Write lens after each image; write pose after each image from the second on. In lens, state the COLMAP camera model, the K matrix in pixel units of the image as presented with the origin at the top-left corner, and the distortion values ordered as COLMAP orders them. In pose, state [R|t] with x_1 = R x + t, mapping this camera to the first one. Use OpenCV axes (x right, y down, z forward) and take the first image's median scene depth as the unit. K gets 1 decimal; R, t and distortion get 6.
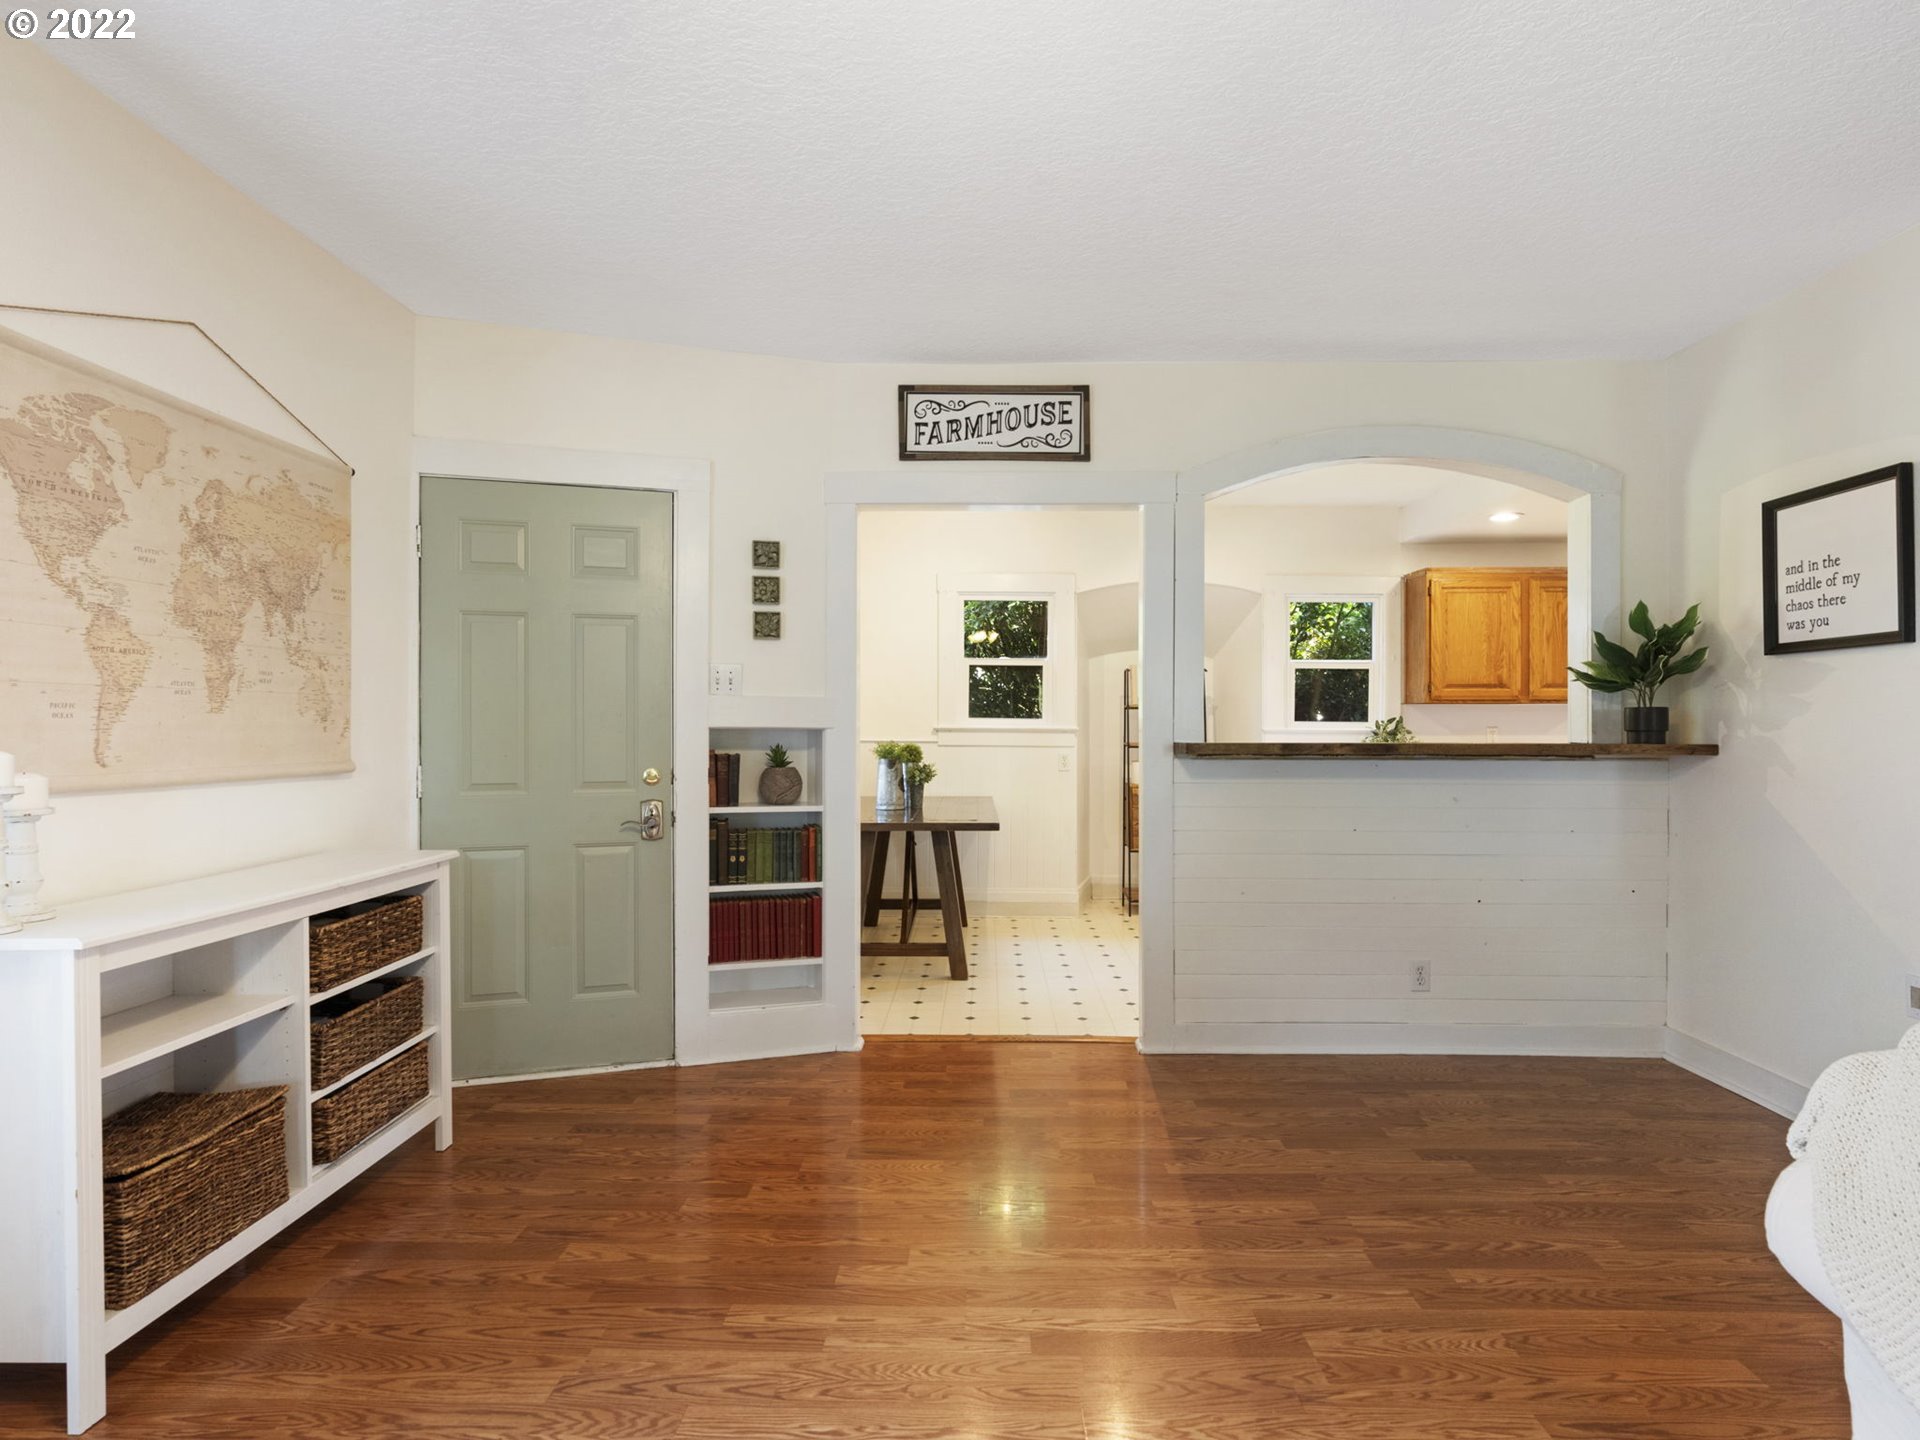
lens RADIAL K [[994.3, 0, 958.4], [0, 994.3, 723.9], [0, 0, 1]] dist [-0.001486, -0.000099]
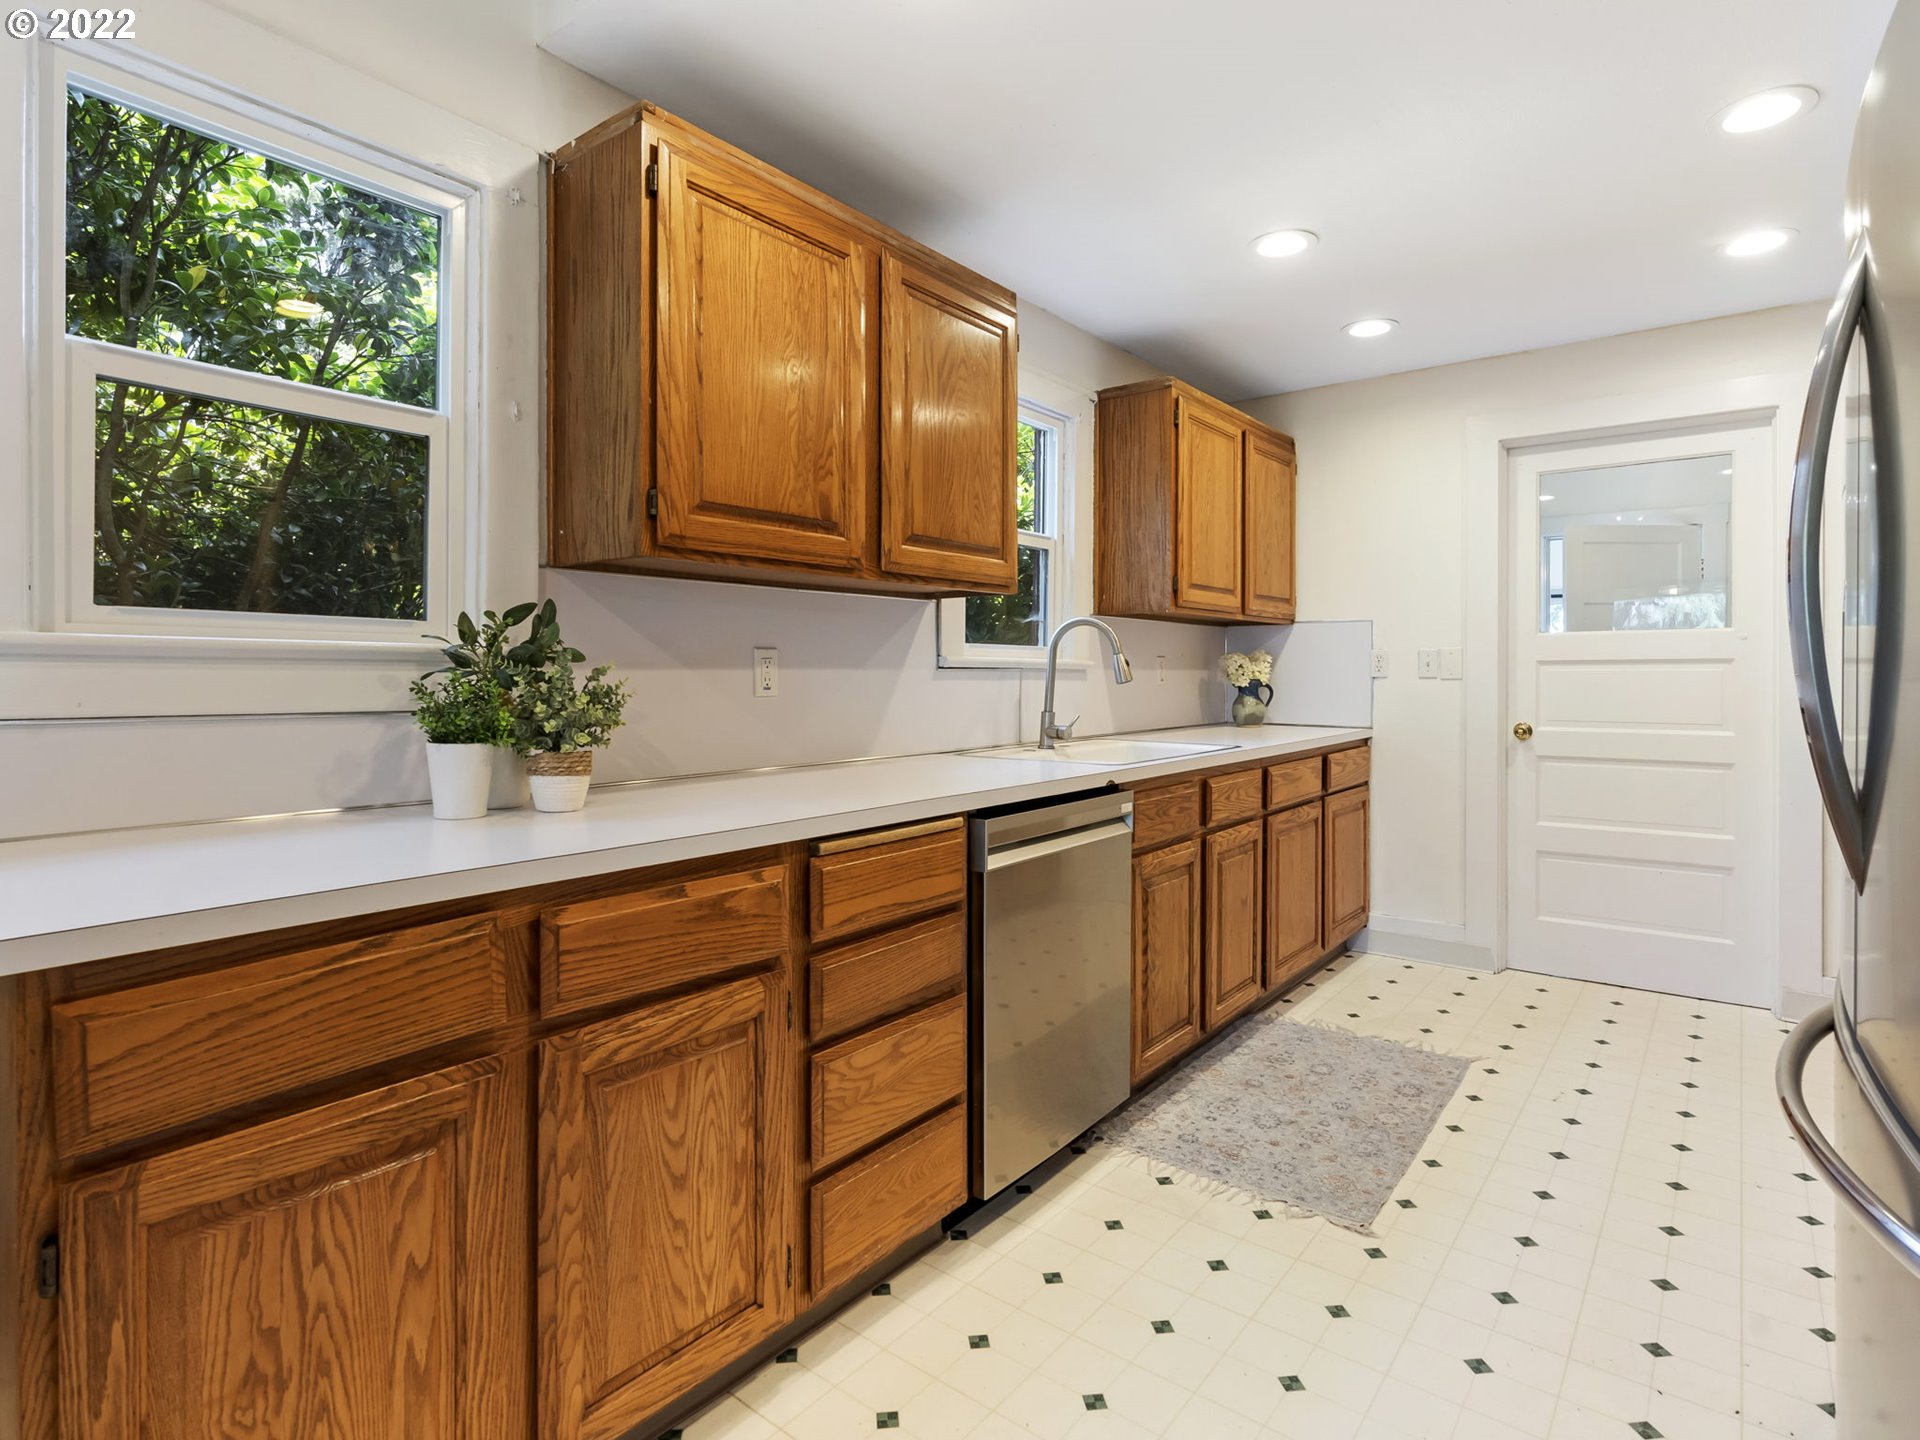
lens RADIAL K [[970.5, 0, 958.8], [0, 970.5, 685.7], [0, 0, 1]] dist [-0.004841, -0.000088]
pose [[0.612155, -0.007960, 0.790698, 0.479688], [0.001953, 0.999962, 0.008555, 0.024496], [-0.790736, -0.003692, 0.612147, 1.194621]]
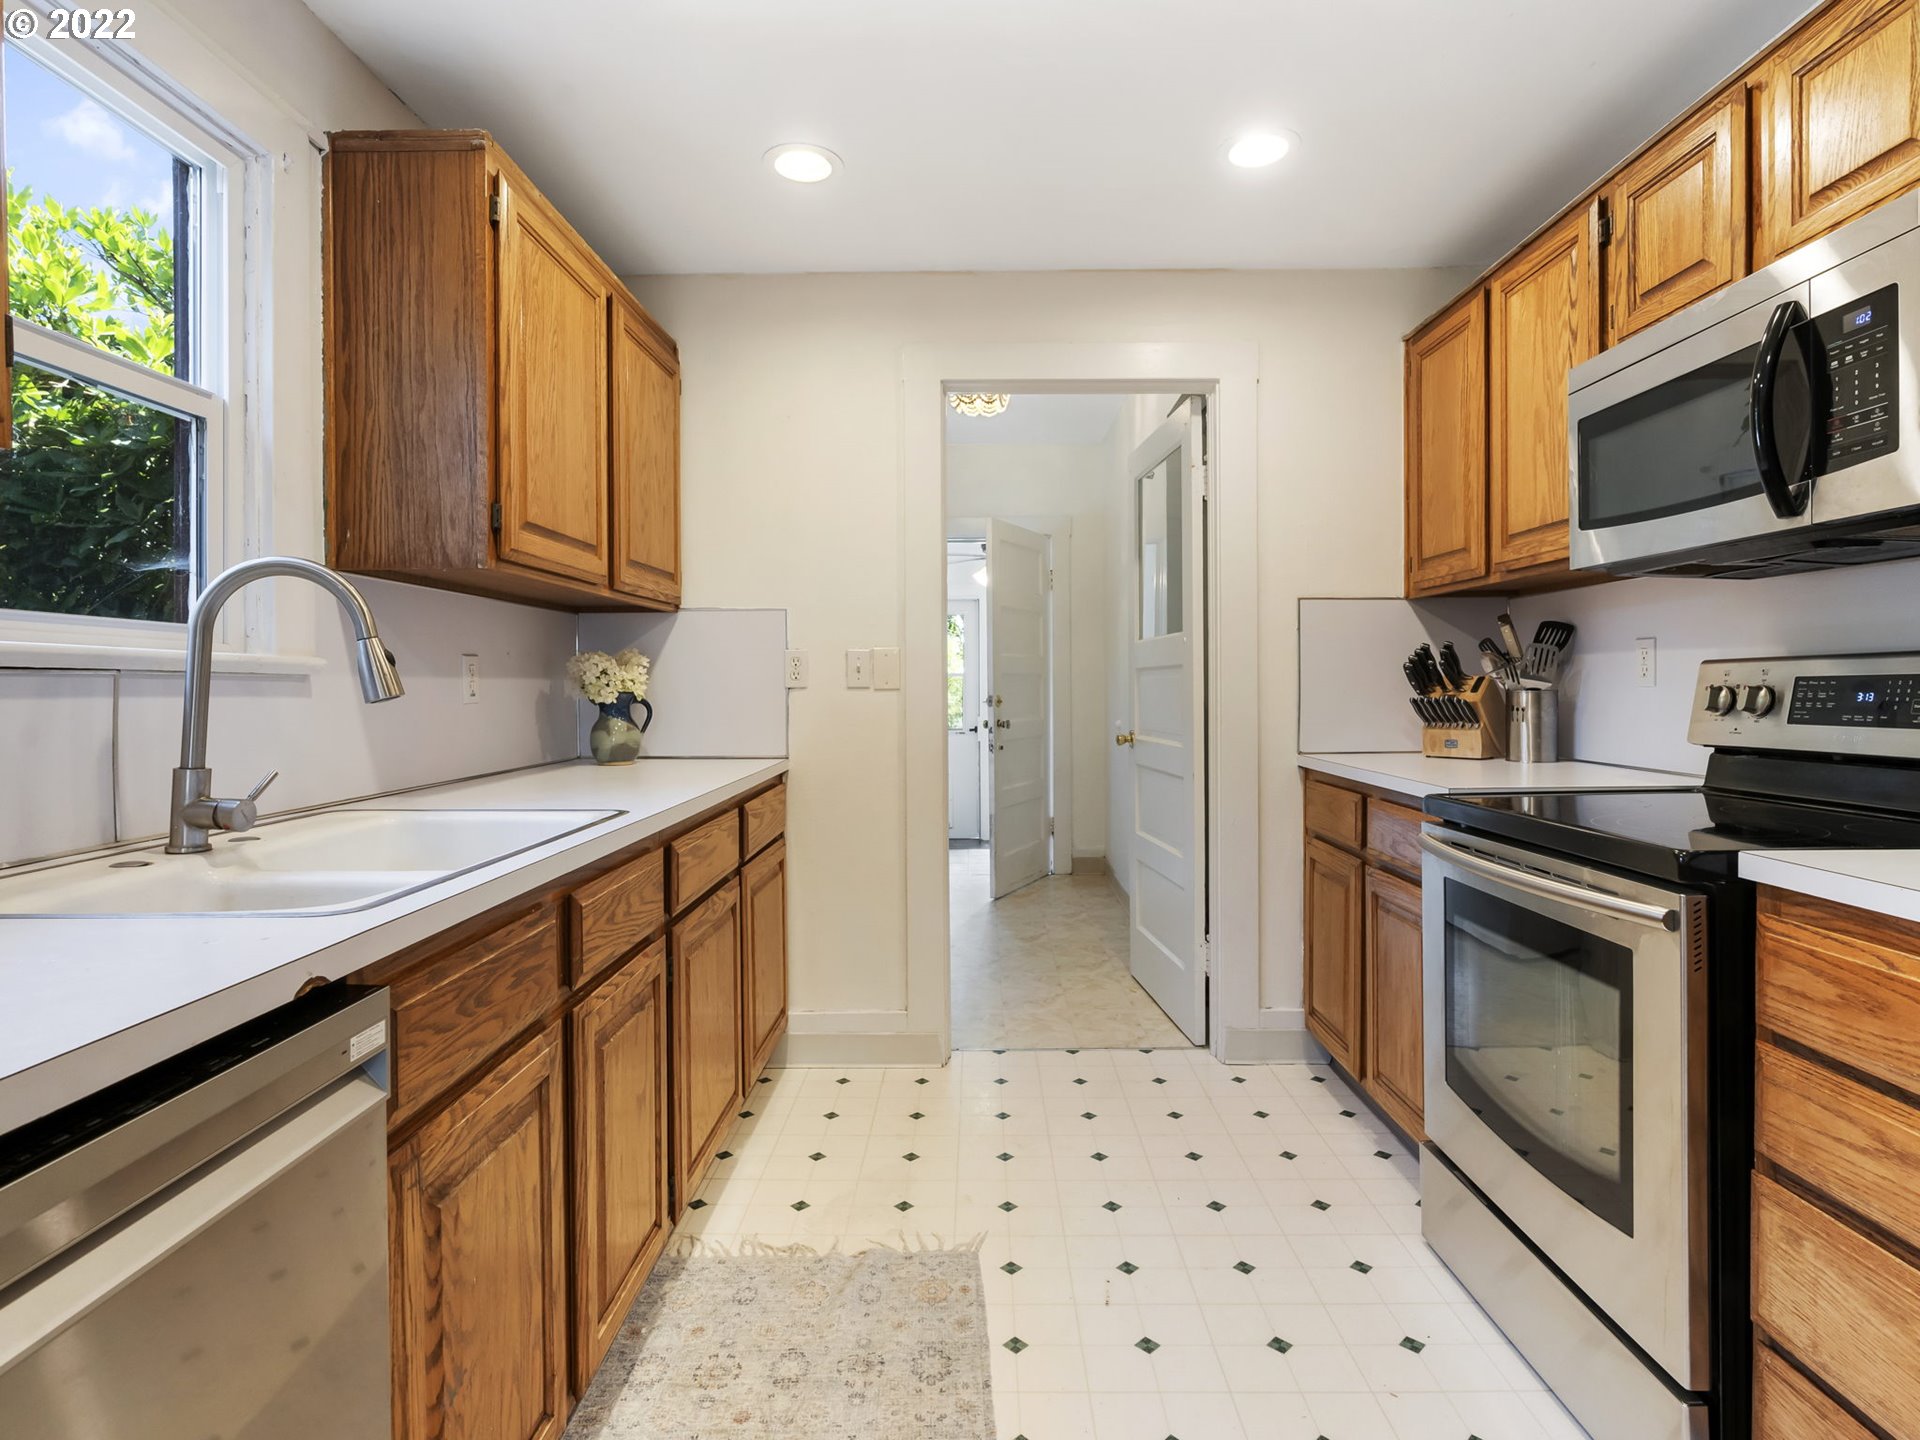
lens RADIAL K [[990.0, 0, 952.2], [0, 990.0, 697.9], [0, 0, 1]] dist [-0.011994, 0.000607]
pose [[0.002870, -0.009992, 0.999946, 0.813373], [0.010406, 0.999896, 0.009962, 0.026831], [-0.999942, 0.010377, 0.002973, 1.354526]]
